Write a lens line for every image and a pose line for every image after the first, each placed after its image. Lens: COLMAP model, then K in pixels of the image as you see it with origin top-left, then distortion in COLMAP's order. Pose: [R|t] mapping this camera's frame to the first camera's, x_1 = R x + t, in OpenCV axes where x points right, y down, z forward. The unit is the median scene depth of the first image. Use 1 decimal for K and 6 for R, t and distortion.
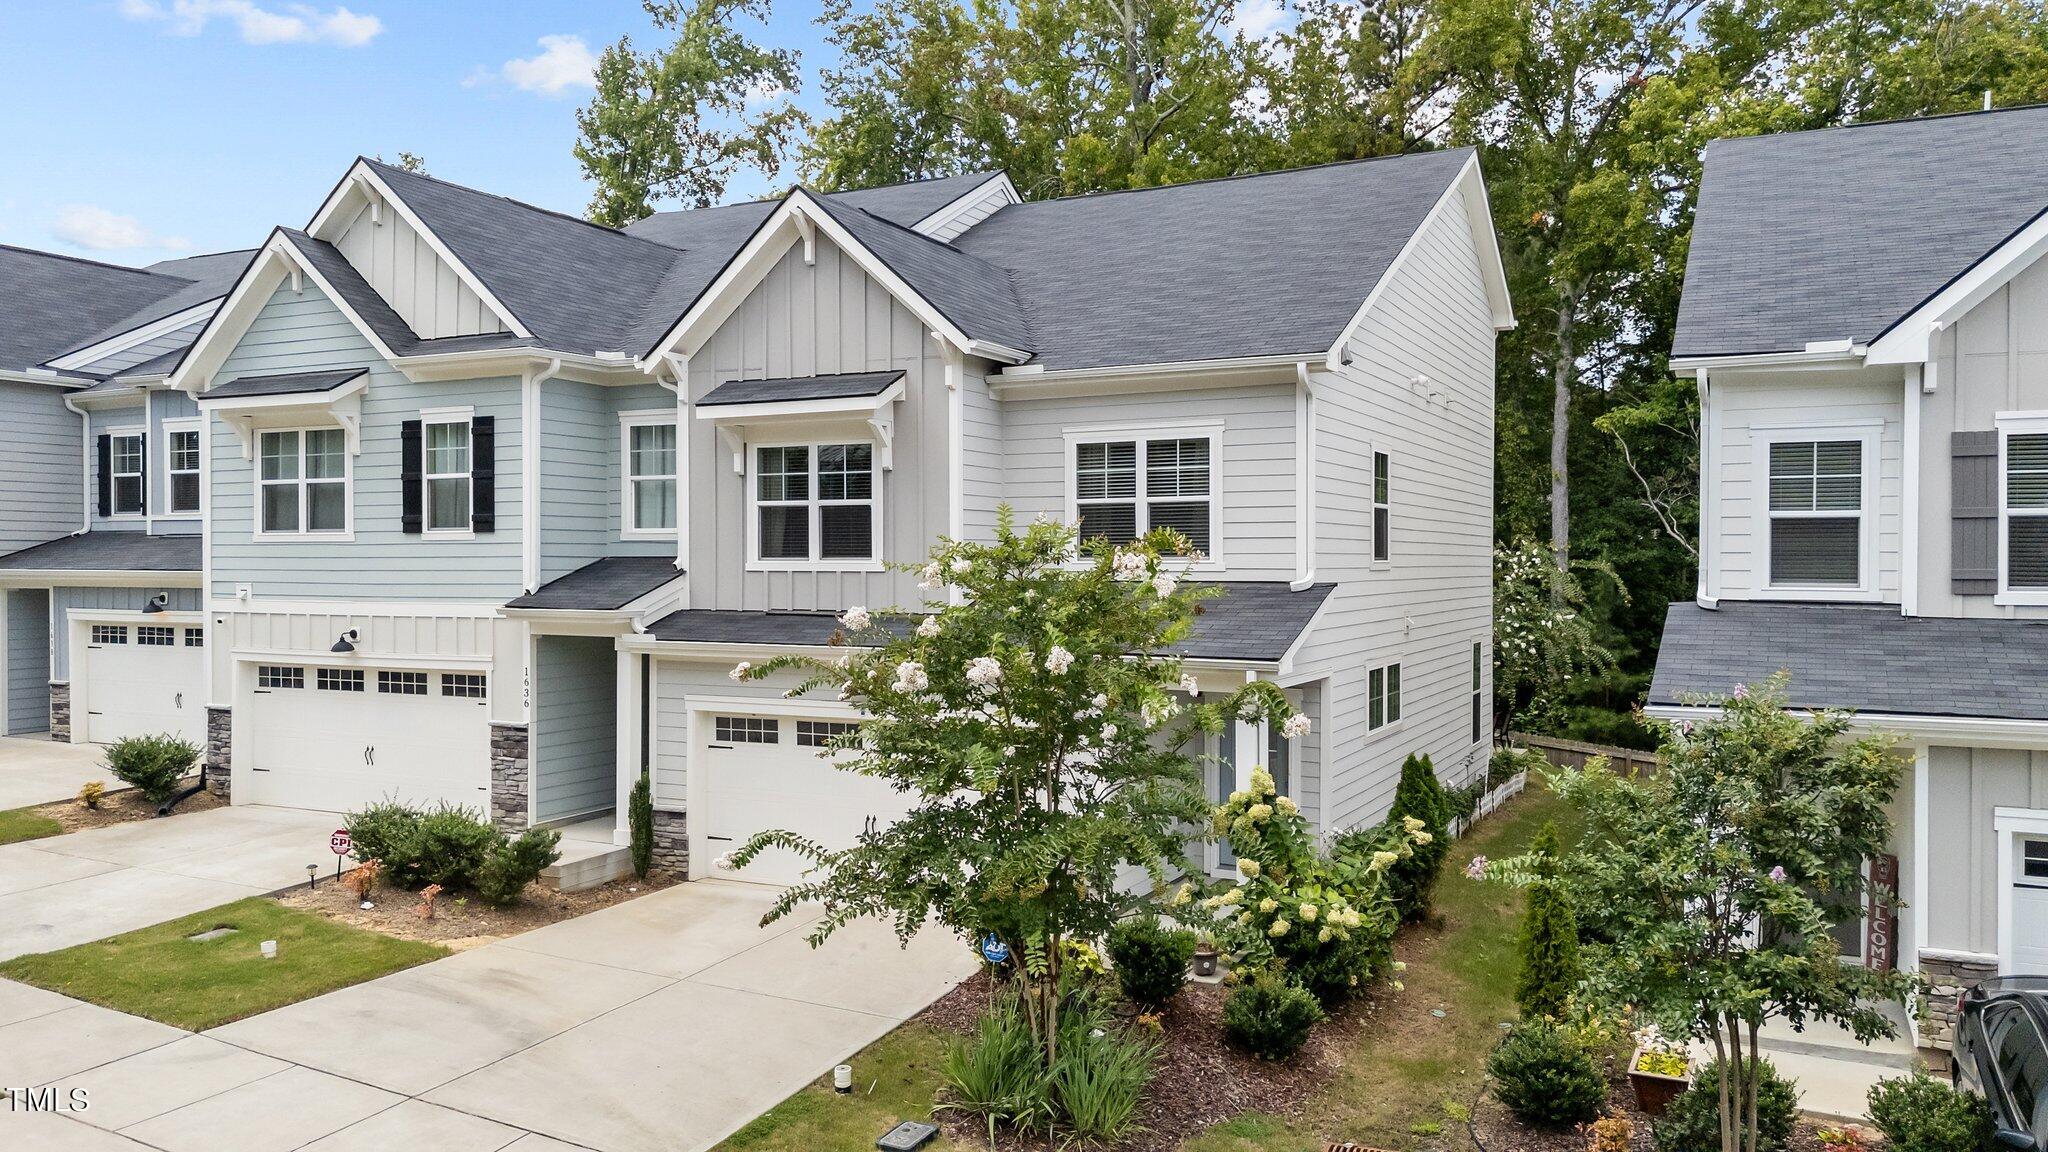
lens RADIAL K [[1514.9, 0, 1024.0], [0, 1514.9, 576.0], [0, 0, 1]] dist [0.033008, -0.000465]
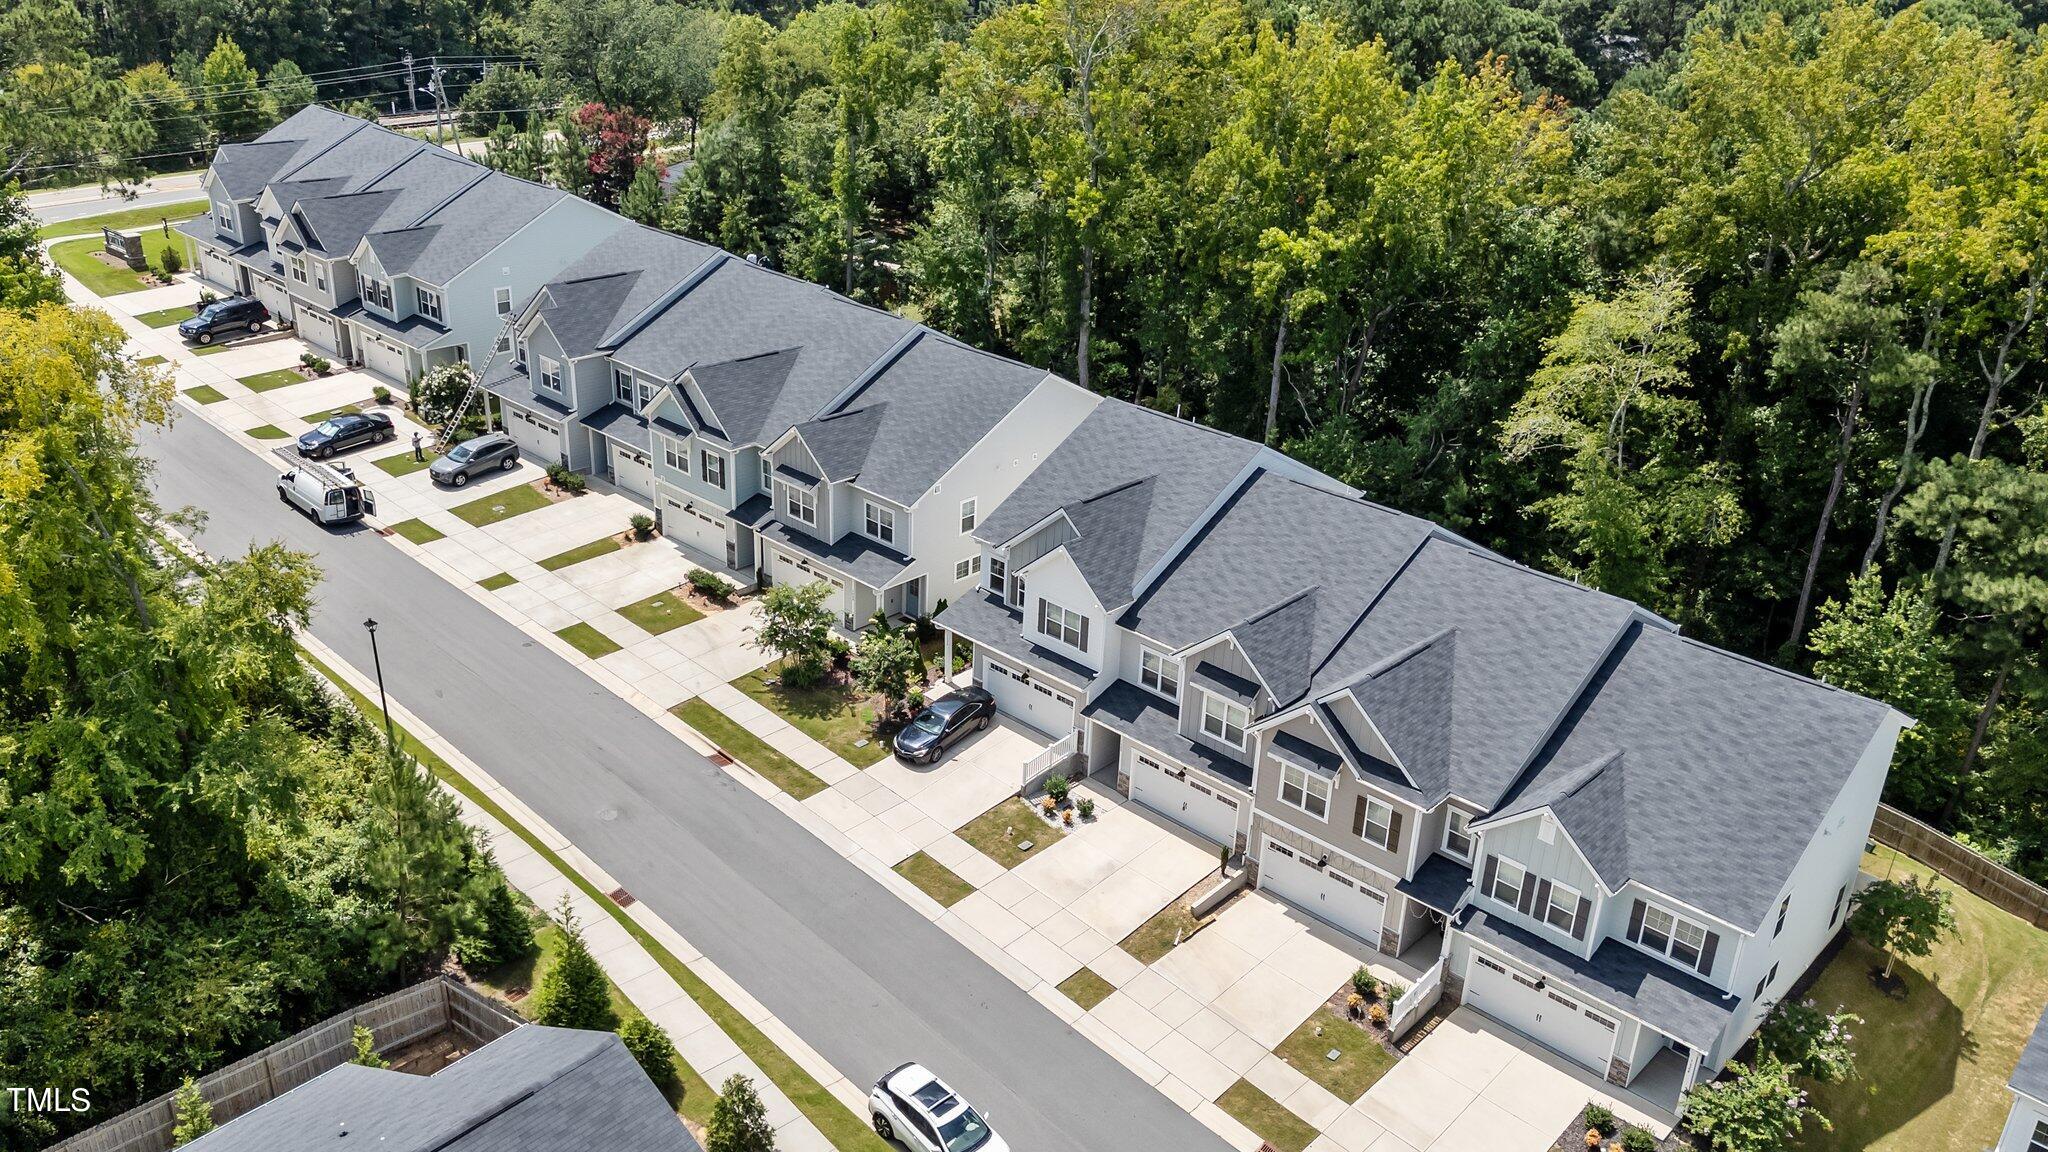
lens RADIAL K [[1514.1, 0, 1022.8], [0, 1514.1, 569.3], [0, 0, 1]] dist [0.067717, -0.084471]
pose [[0.960773, 0.161628, -0.225370, 1.178804], [-0.056164, 0.909179, 0.412601, -1.403603], [0.271590, -0.383759, 0.882592, -2.060099]]
